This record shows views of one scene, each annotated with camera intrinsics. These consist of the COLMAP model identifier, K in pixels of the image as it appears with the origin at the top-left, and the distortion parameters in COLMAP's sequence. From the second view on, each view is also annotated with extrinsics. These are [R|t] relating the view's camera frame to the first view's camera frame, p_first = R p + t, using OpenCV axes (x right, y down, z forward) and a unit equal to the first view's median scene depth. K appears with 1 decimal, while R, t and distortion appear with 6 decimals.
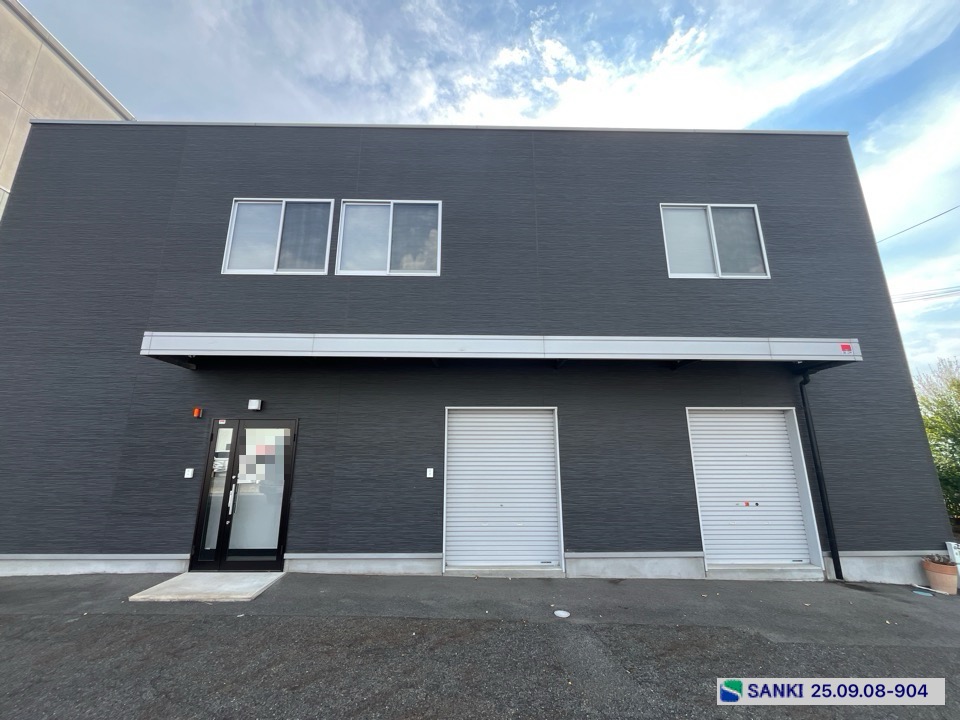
lens RADIAL K [[391.5, 0, 478.3], [0, 391.5, 359.6], [0, 0, 1]] dist [0.000747, -0.000073]
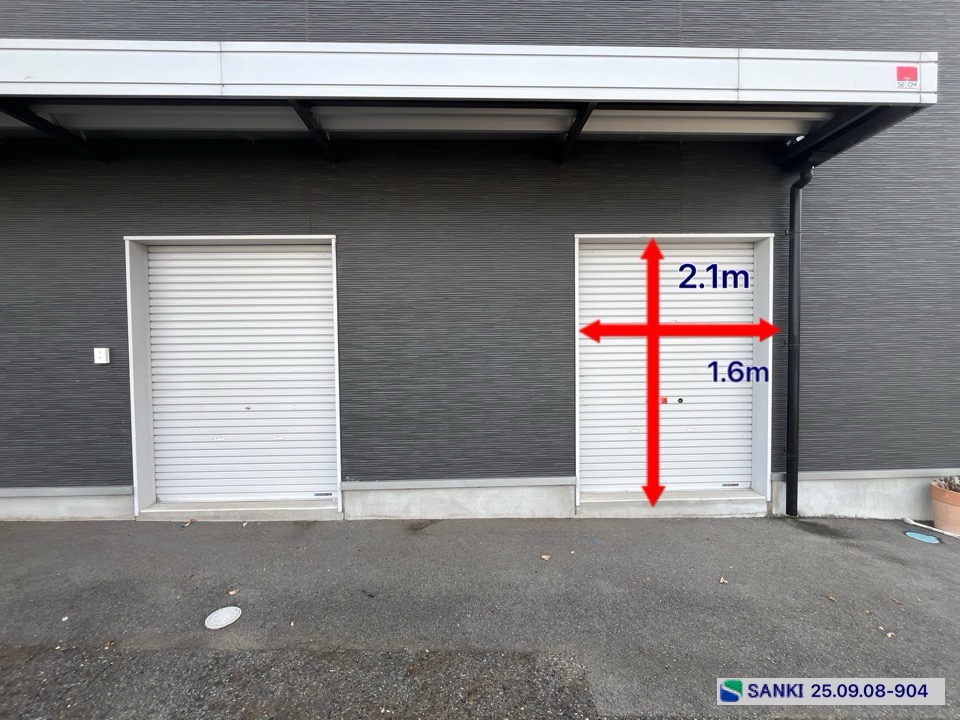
lens RADIAL K [[391.5, 0, 478.3], [0, 391.5, 359.6], [0, 0, 1]] dist [0.000747, -0.000073]
pose [[0.999882, -0.011787, 0.009804, 0.418555], [0.008838, 0.965670, 0.259620, 0.158339], [-0.012528, -0.259503, 0.965661, 0.464794]]
